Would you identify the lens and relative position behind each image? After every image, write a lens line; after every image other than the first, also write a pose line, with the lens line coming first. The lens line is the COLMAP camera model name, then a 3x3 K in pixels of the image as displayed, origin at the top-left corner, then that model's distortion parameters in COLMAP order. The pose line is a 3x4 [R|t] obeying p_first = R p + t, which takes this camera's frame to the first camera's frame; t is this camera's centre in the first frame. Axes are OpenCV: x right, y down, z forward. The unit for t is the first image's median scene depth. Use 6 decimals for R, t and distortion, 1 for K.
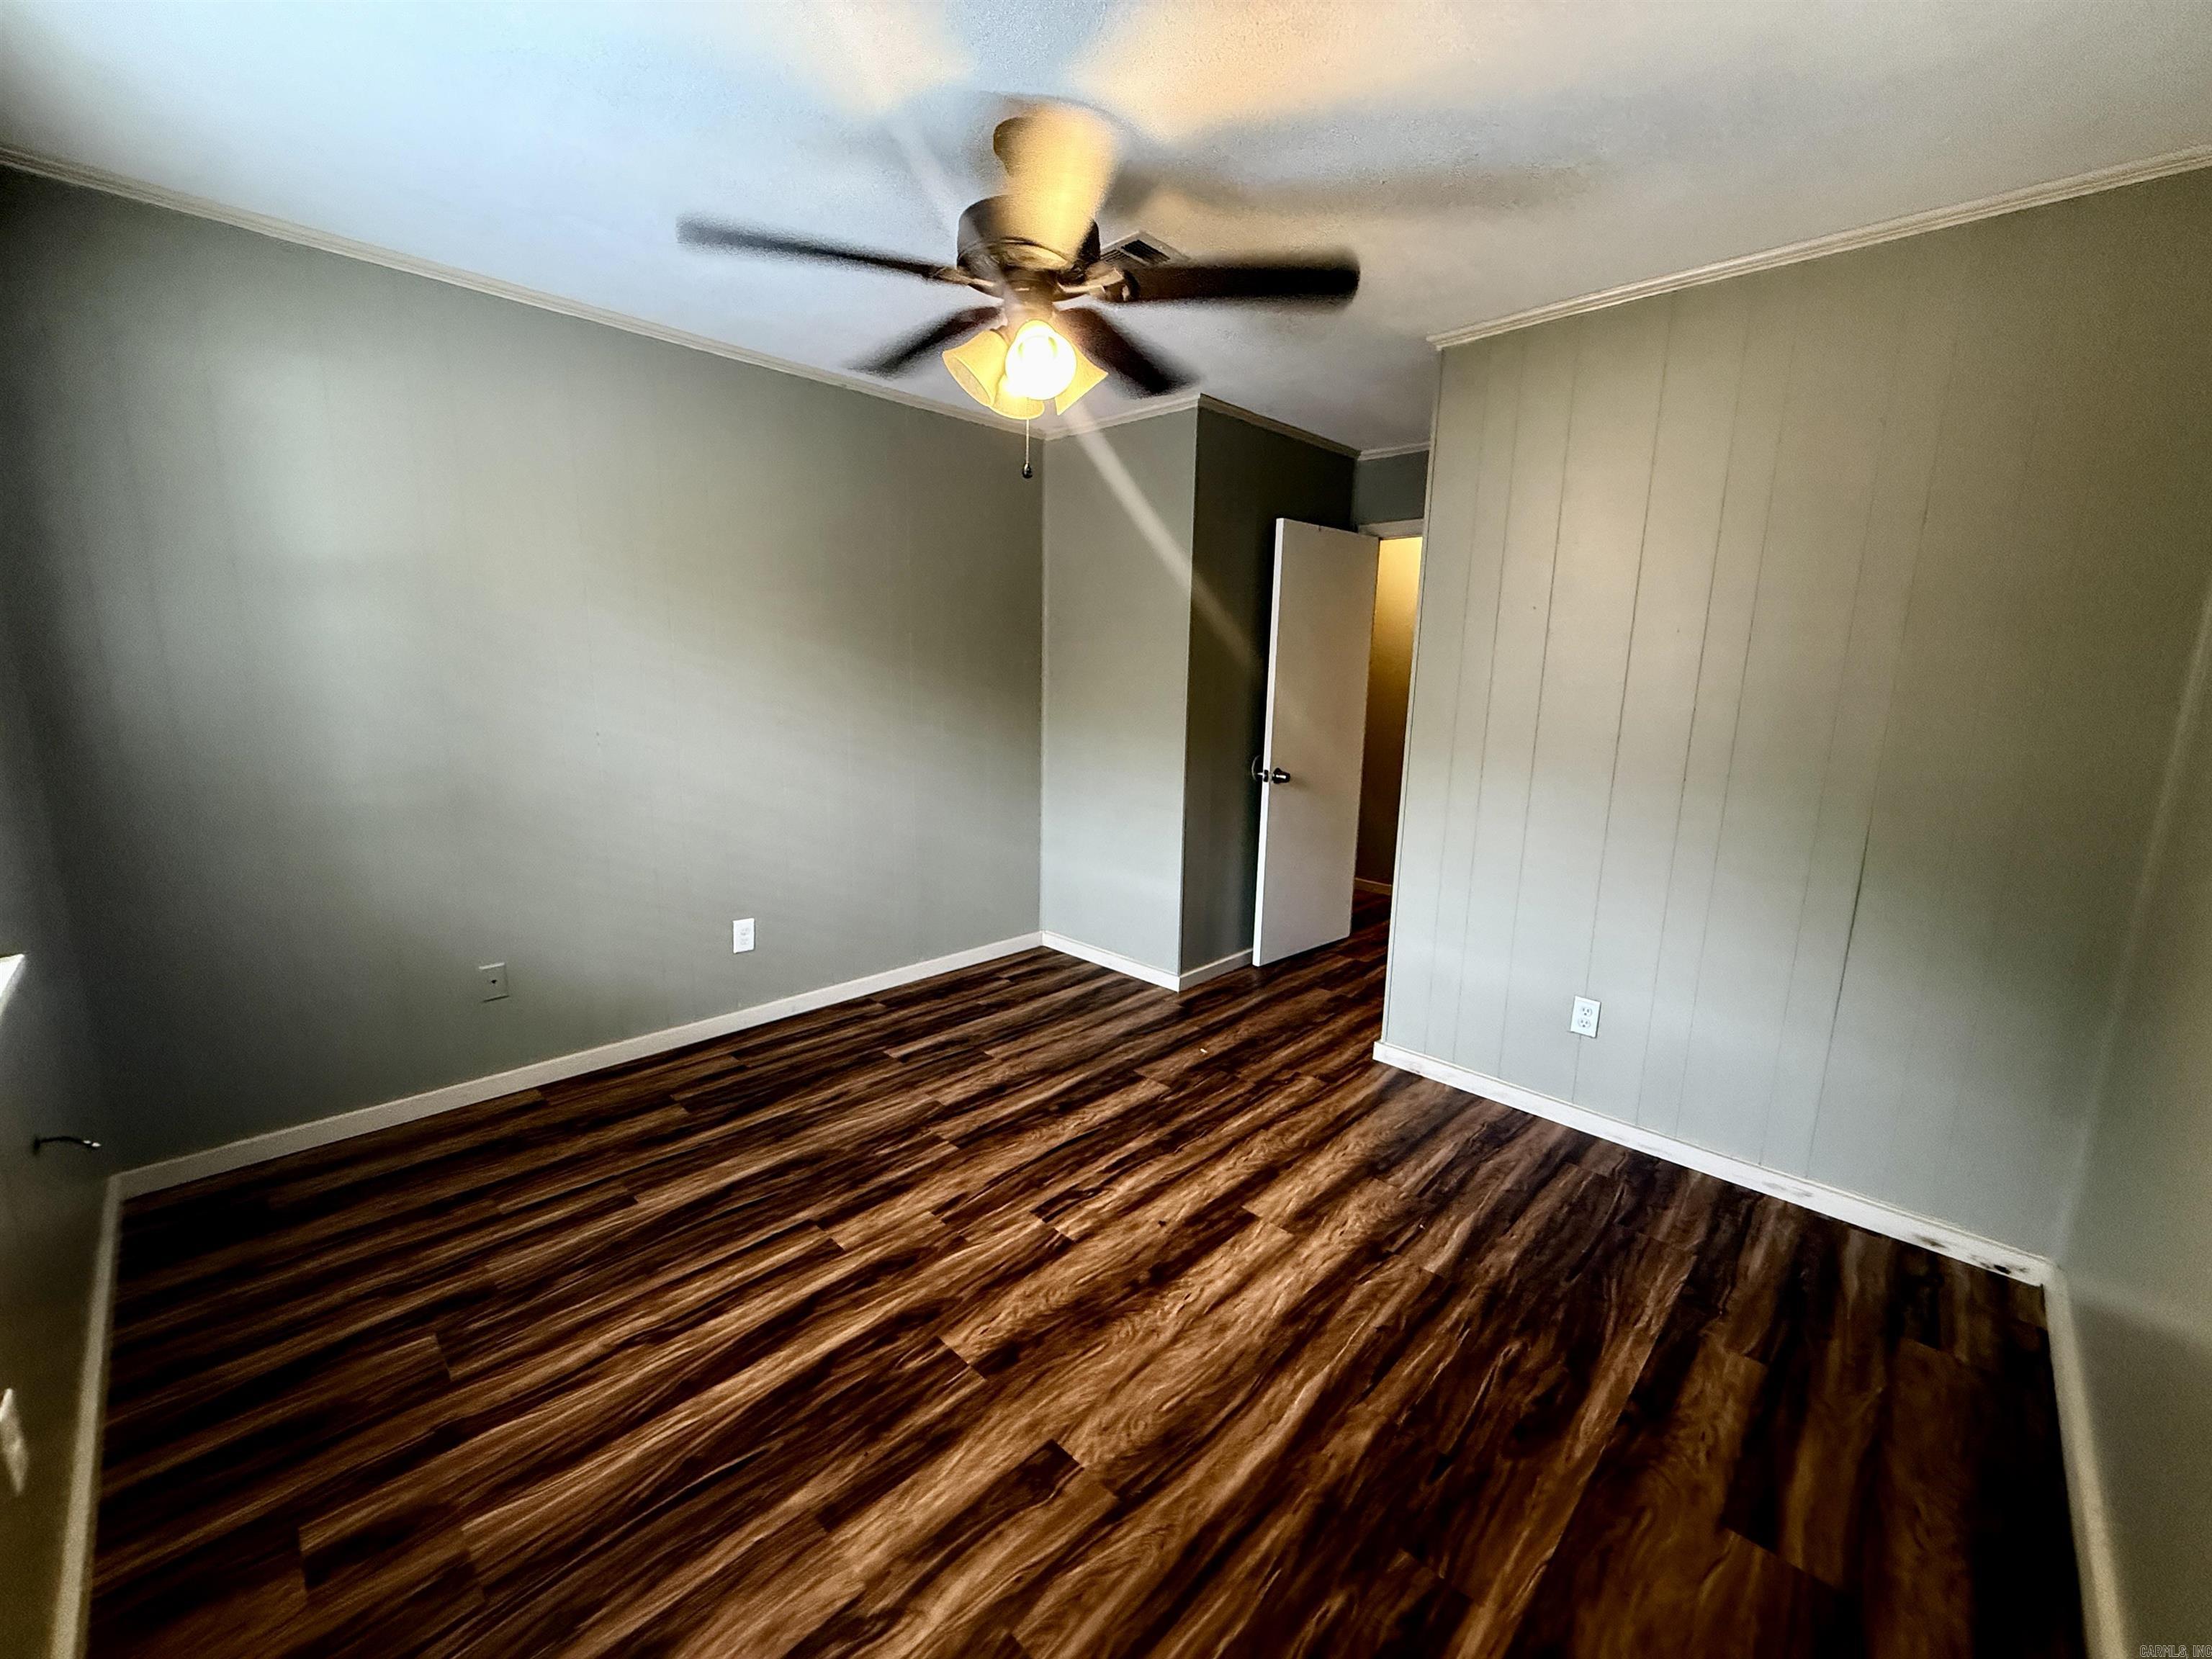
lens RADIAL K [[888.6, 0, 1099.8], [0, 888.6, 824.6], [0, 0, 1]] dist [0.000130, -0.000016]
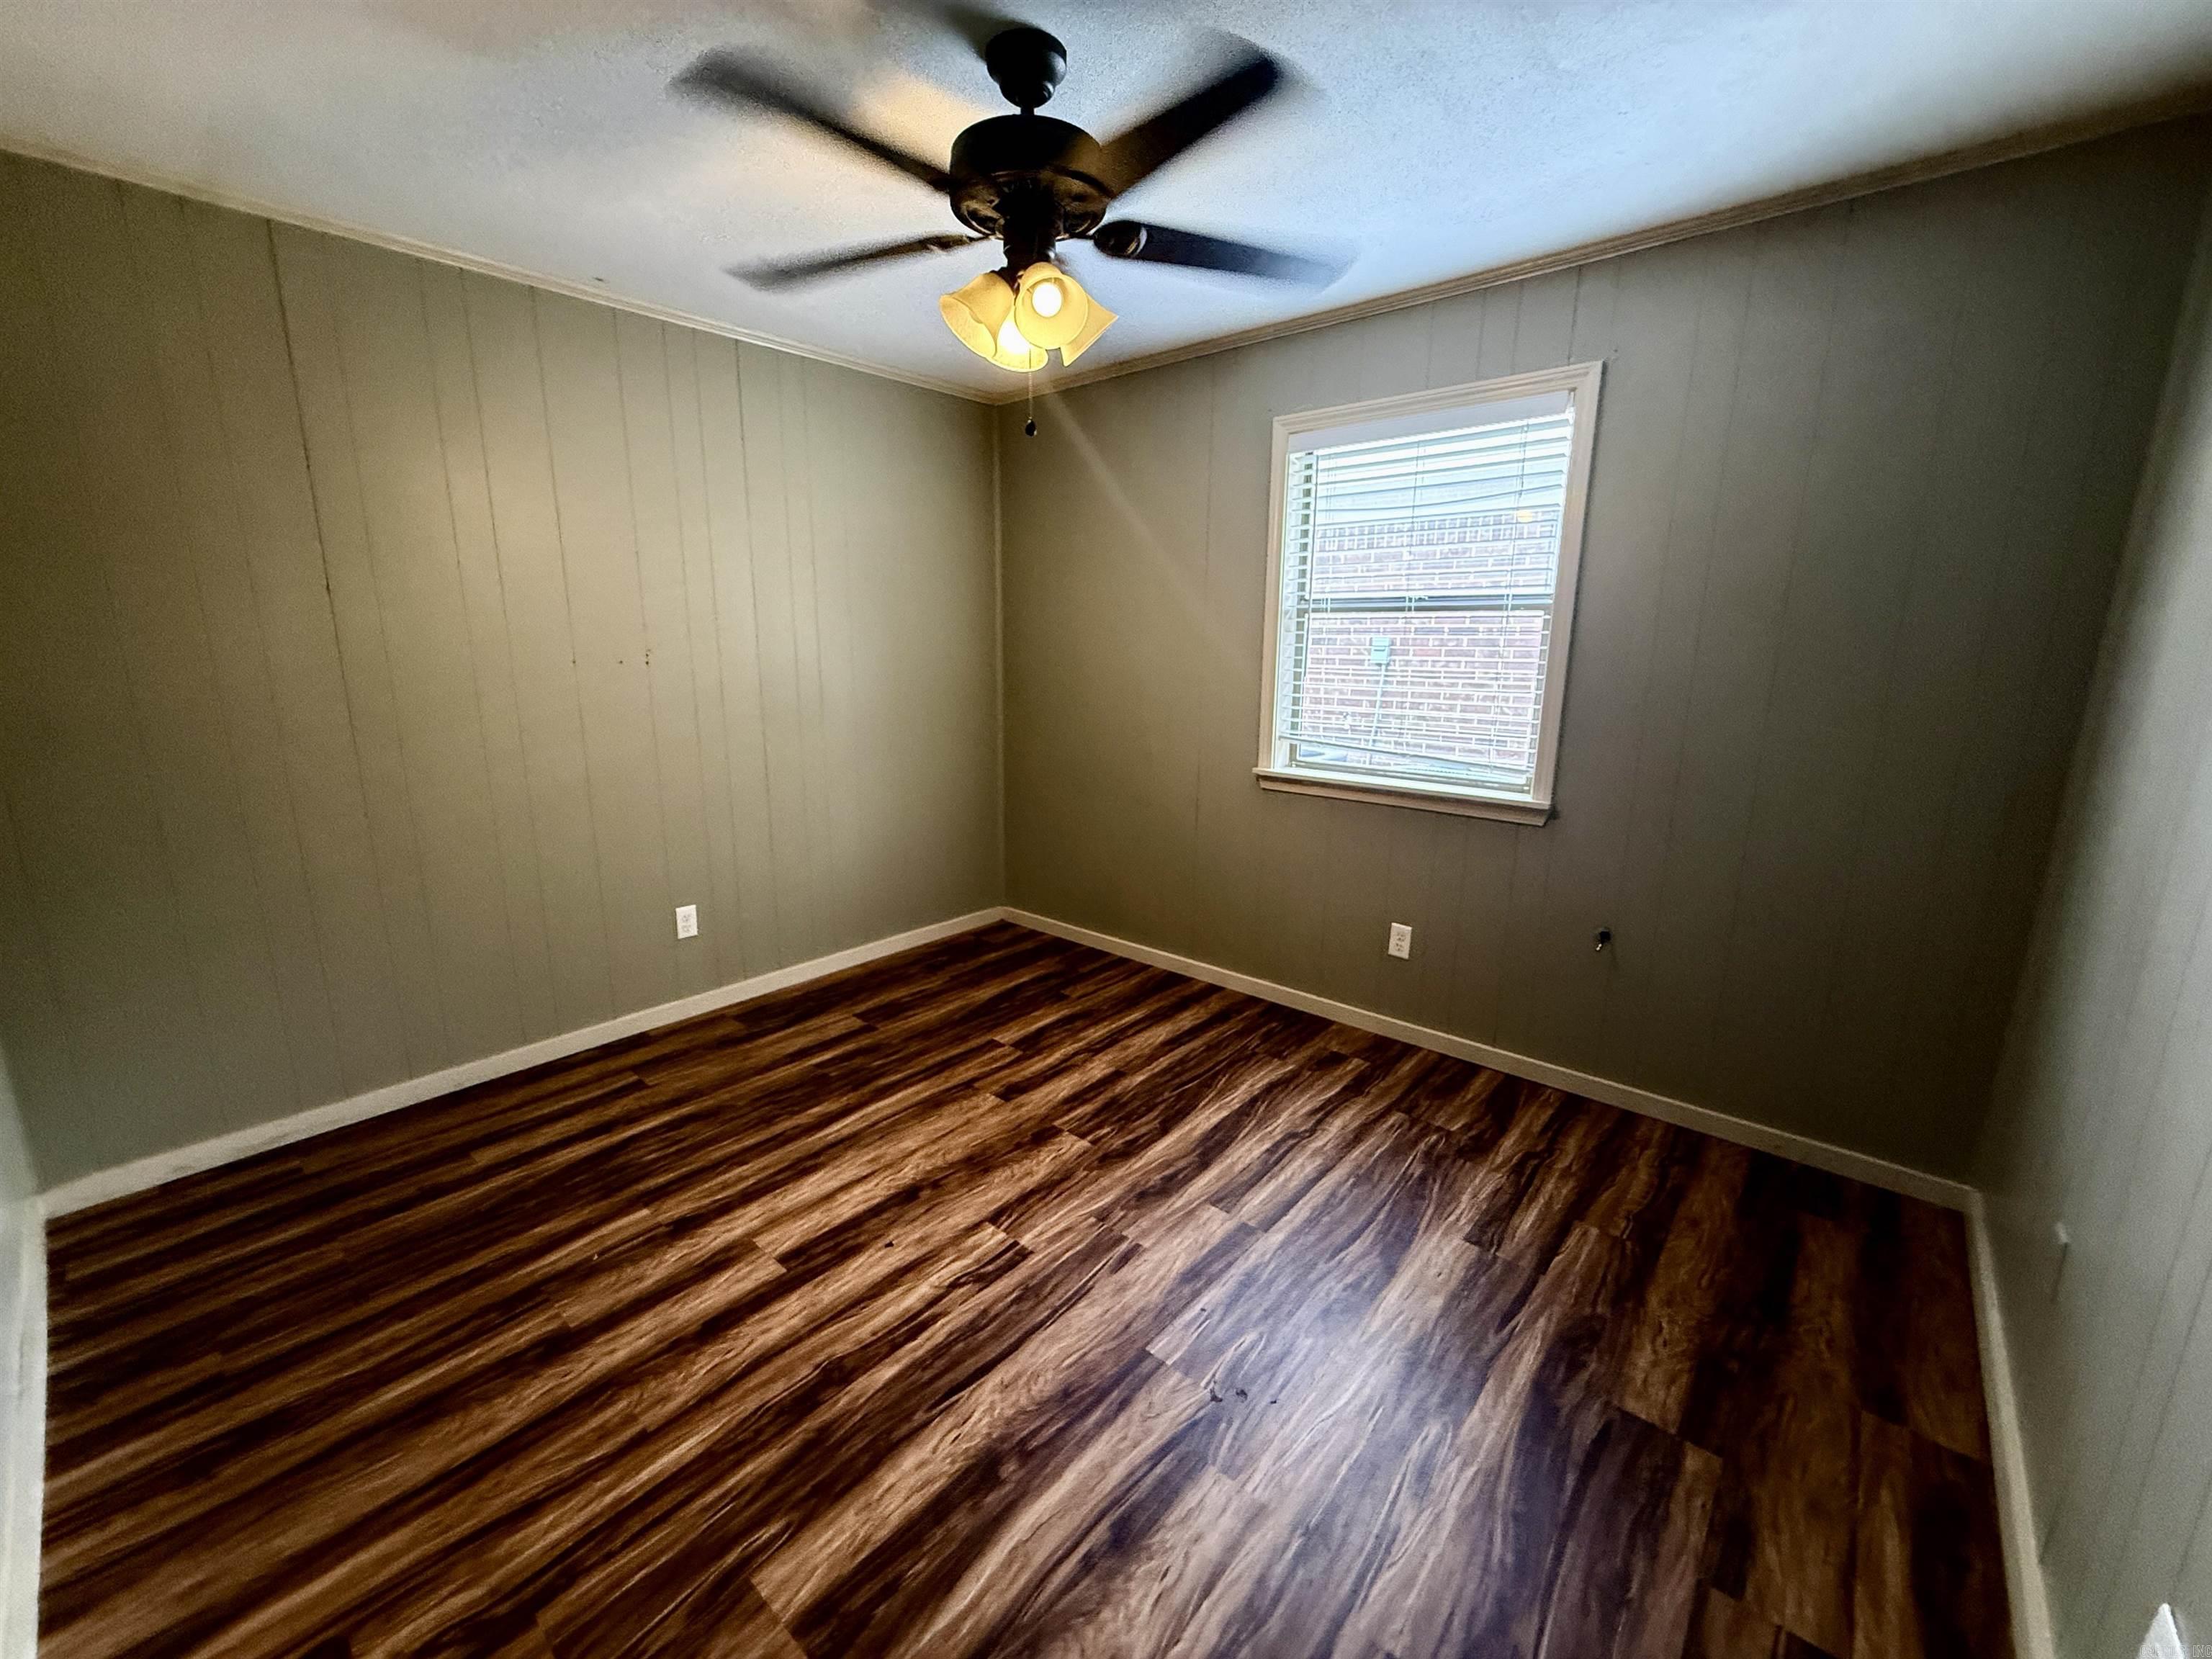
lens RADIAL K [[888.6, 0, 1099.8], [0, 888.6, 824.6], [0, 0, 1]] dist [0.000130, -0.000016]
pose [[-0.998151, -0.012758, -0.059429, -0.090834], [-0.034158, 0.926472, 0.374811, -0.321230], [0.050277, 0.376148, -0.925194, 1.770914]]
